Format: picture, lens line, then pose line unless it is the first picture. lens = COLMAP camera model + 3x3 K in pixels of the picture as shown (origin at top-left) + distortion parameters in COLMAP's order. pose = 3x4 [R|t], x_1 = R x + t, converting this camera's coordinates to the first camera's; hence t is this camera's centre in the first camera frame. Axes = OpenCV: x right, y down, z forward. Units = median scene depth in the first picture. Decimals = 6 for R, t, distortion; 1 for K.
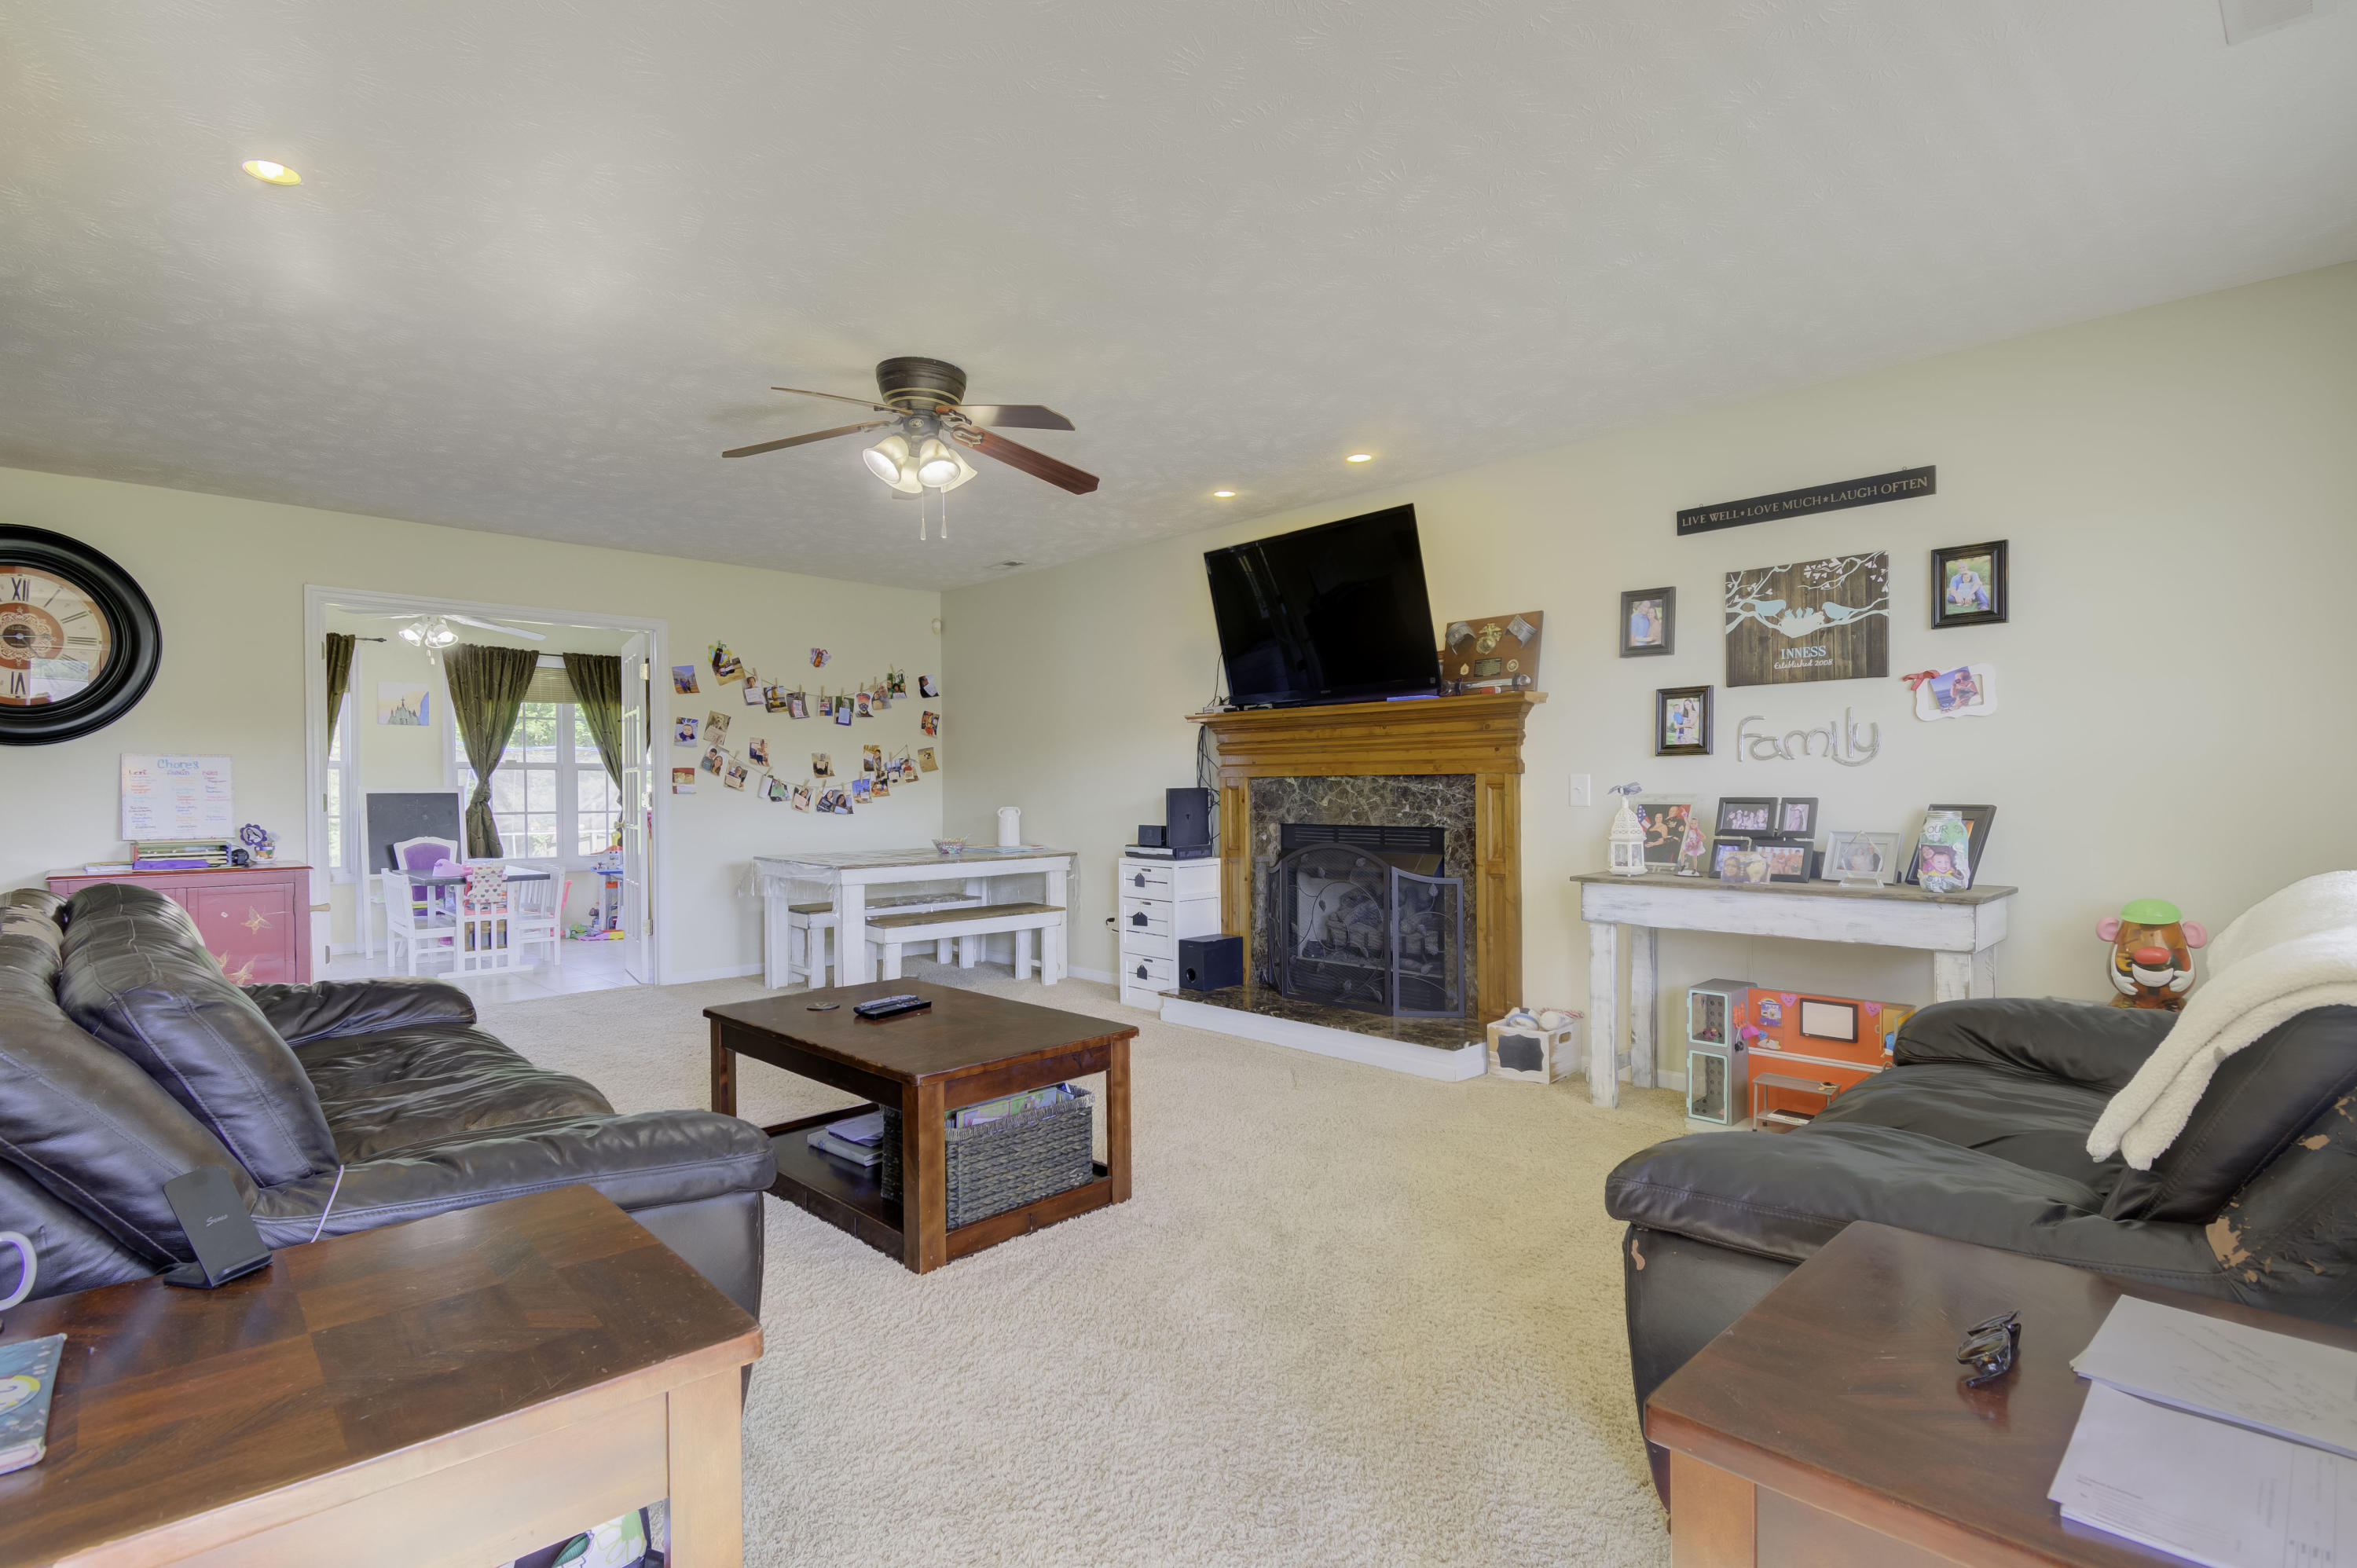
lens RADIAL K [[1114.7, 0, 1188.0], [0, 1114.7, 805.1], [0, 0, 1]] dist [0.001935, -0.000079]
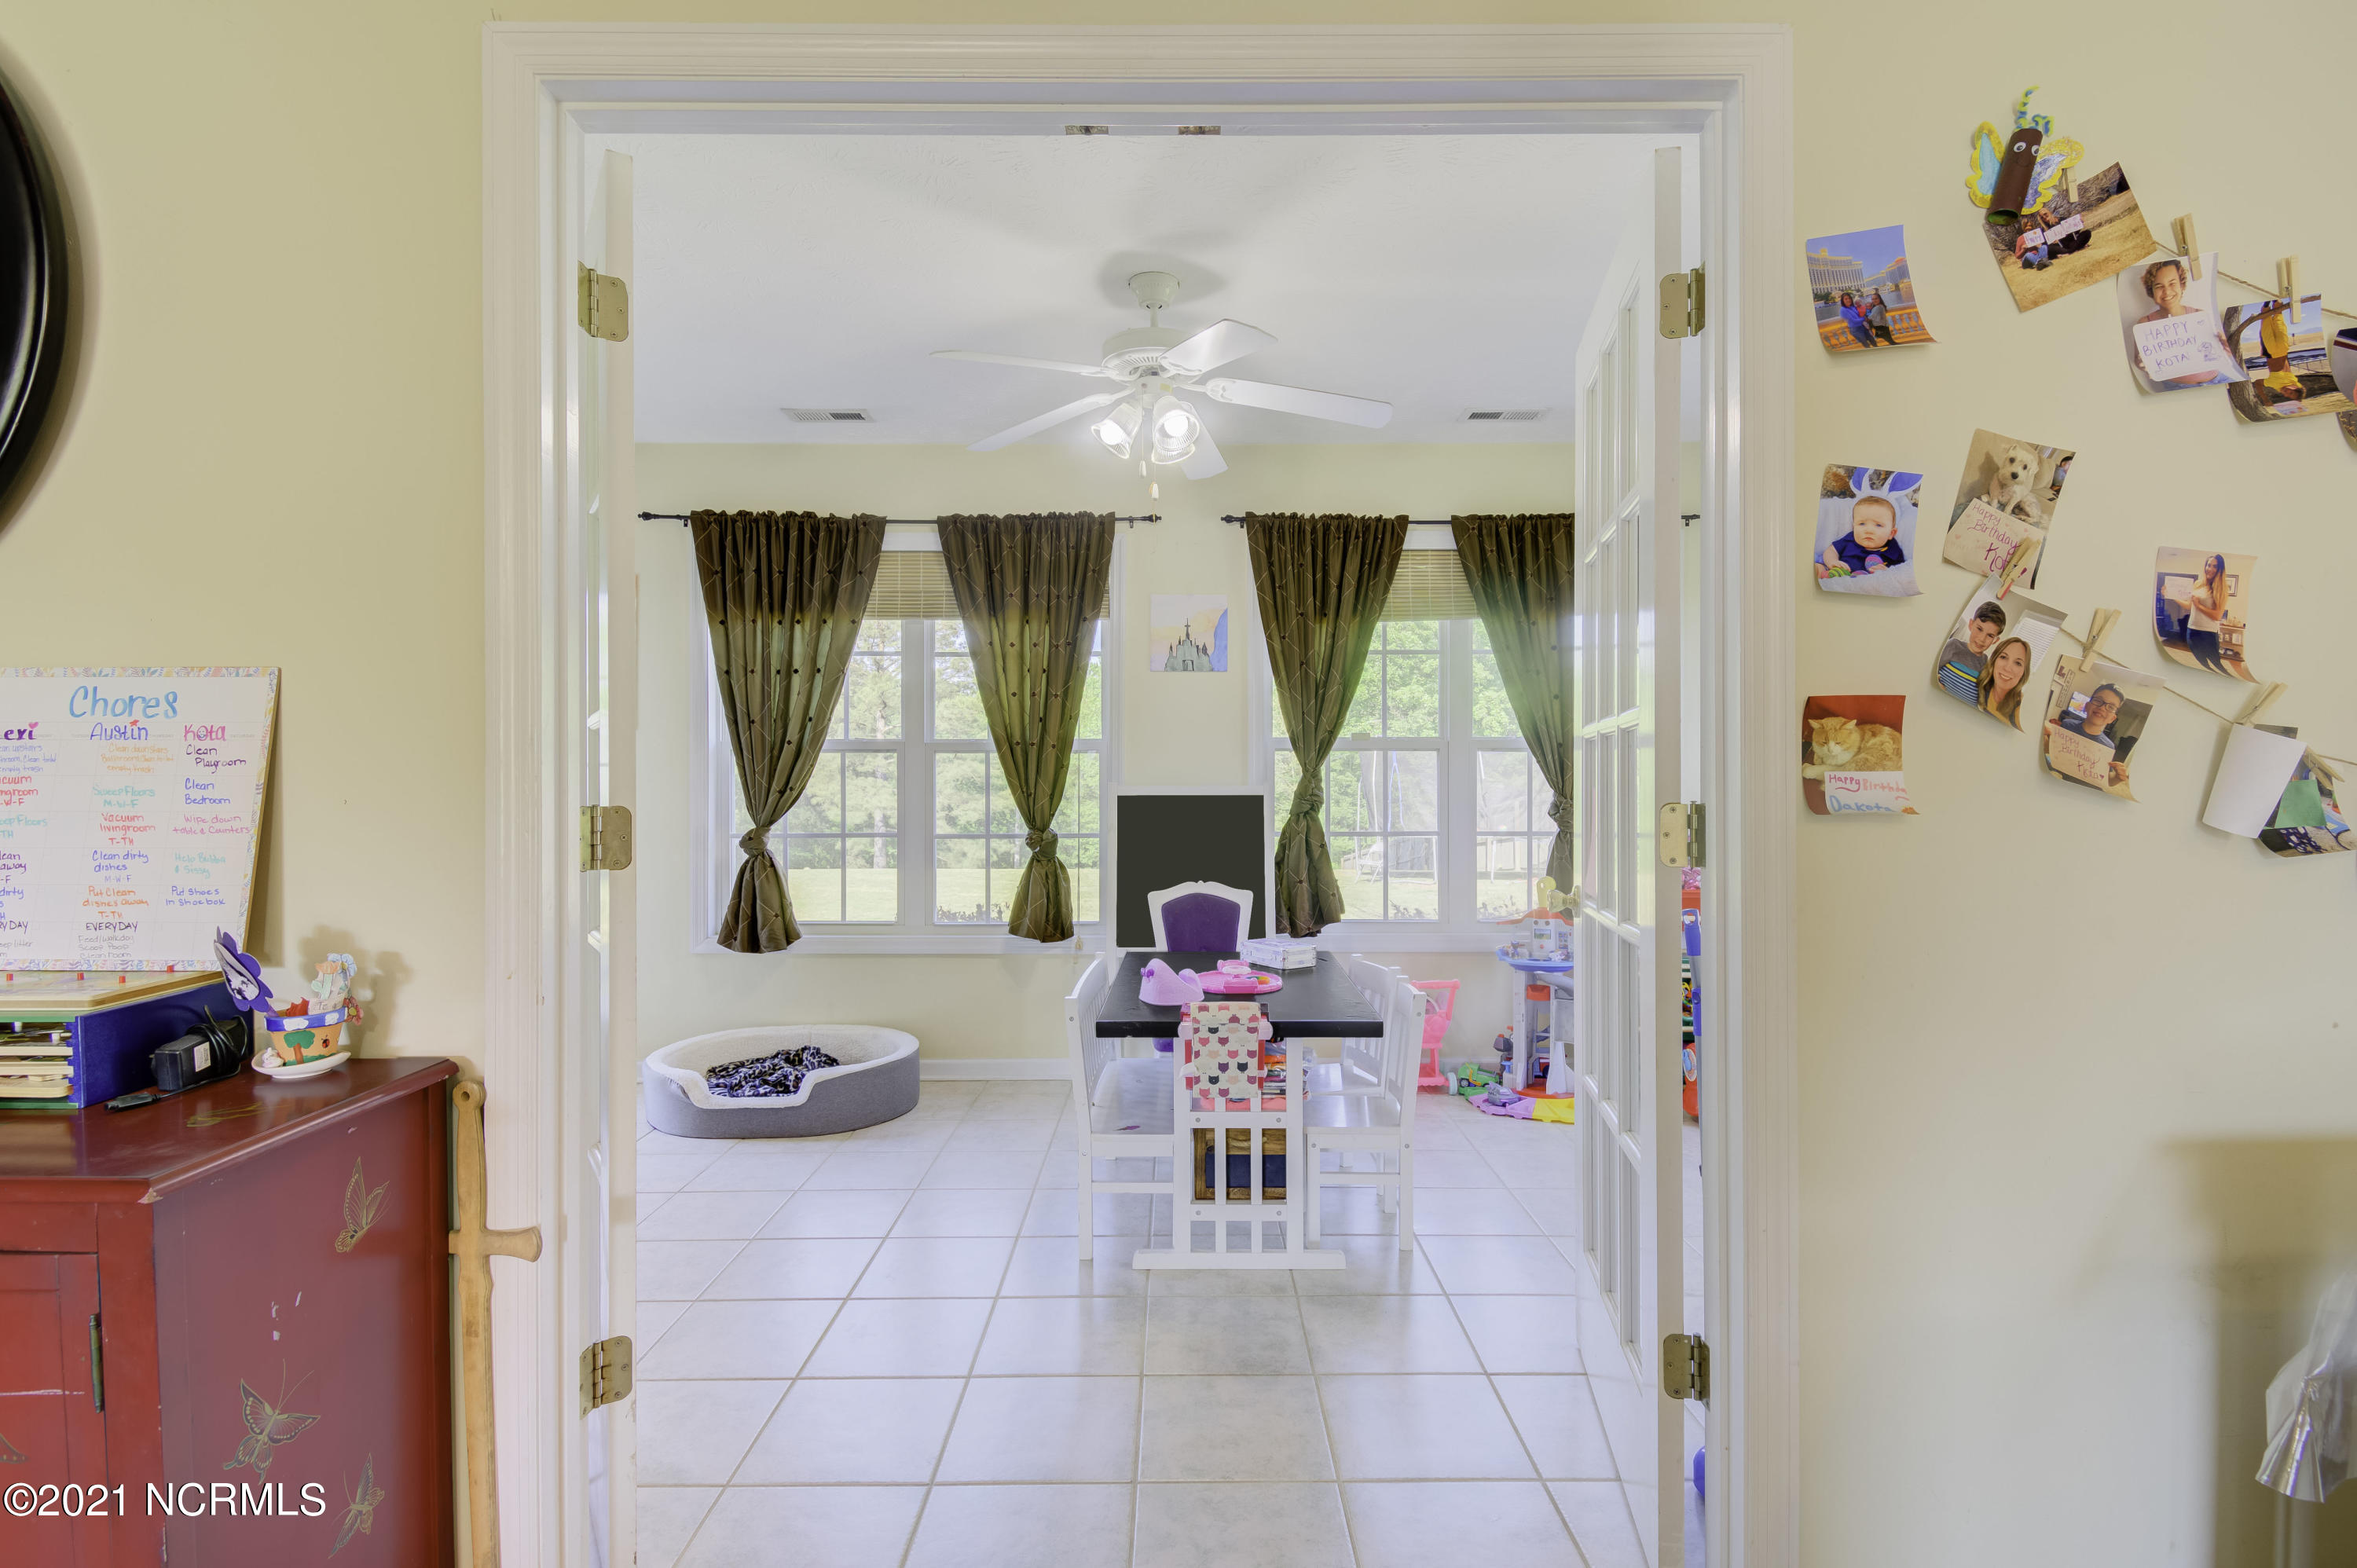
lens RADIAL K [[1130.3, 0, 1173.2], [0, 1130.3, 789.7], [0, 0, 1]] dist [0.022662, -0.025523]
pose [[0.706669, 0.002606, -0.707540, -0.362303], [-0.010693, 0.999918, -0.006997, -0.010895], [0.707464, 0.012510, 0.706639, 0.696158]]
